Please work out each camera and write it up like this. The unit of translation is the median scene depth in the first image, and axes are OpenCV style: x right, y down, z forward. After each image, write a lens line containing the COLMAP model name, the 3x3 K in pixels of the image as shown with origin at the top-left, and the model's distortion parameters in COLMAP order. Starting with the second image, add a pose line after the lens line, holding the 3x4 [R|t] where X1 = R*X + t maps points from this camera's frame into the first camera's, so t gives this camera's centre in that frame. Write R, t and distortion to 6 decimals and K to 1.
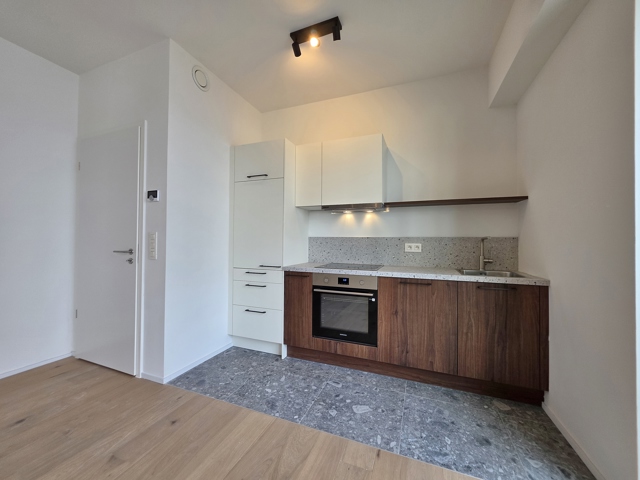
lens RADIAL K [[256.0, 0, 318.9], [0, 256.0, 238.5], [0, 0, 1]] dist [-0.004328, -0.000032]
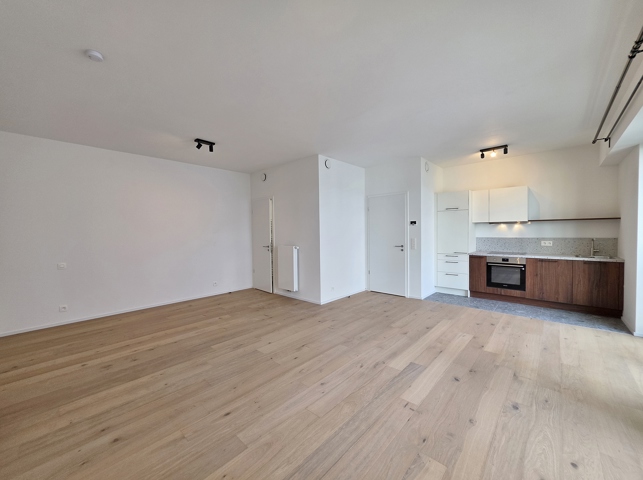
lens RADIAL K [[257.2, 0, 320.4], [0, 257.2, 238.5], [0, 0, 1]] dist [-0.004328, -0.000032]
pose [[0.932614, -0.011516, -0.360690, -0.562536], [0.026604, 0.998965, 0.036893, -0.128832], [0.359892, -0.044003, 0.931956, -1.510466]]
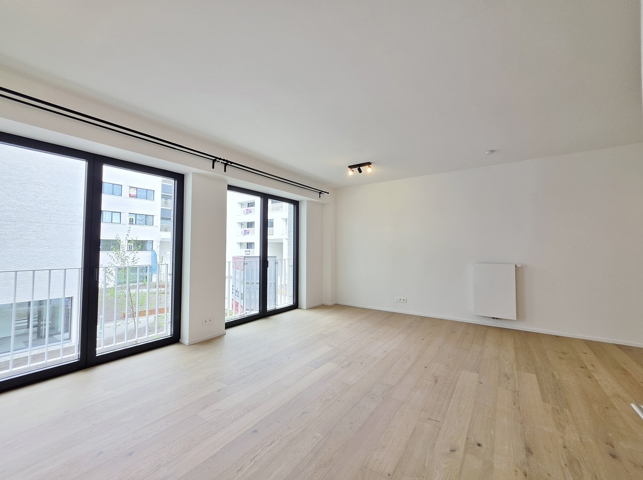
lens RADIAL K [[261.3, 0, 321.5], [0, 261.3, 240.0], [0, 0, 1]] dist [-0.000664, 0.000378]
pose [[-0.973253, -0.004204, 0.229698, -0.924084], [-0.014514, 0.998960, -0.043214, -0.075057], [-0.229277, -0.045392, -0.972302, 1.019748]]
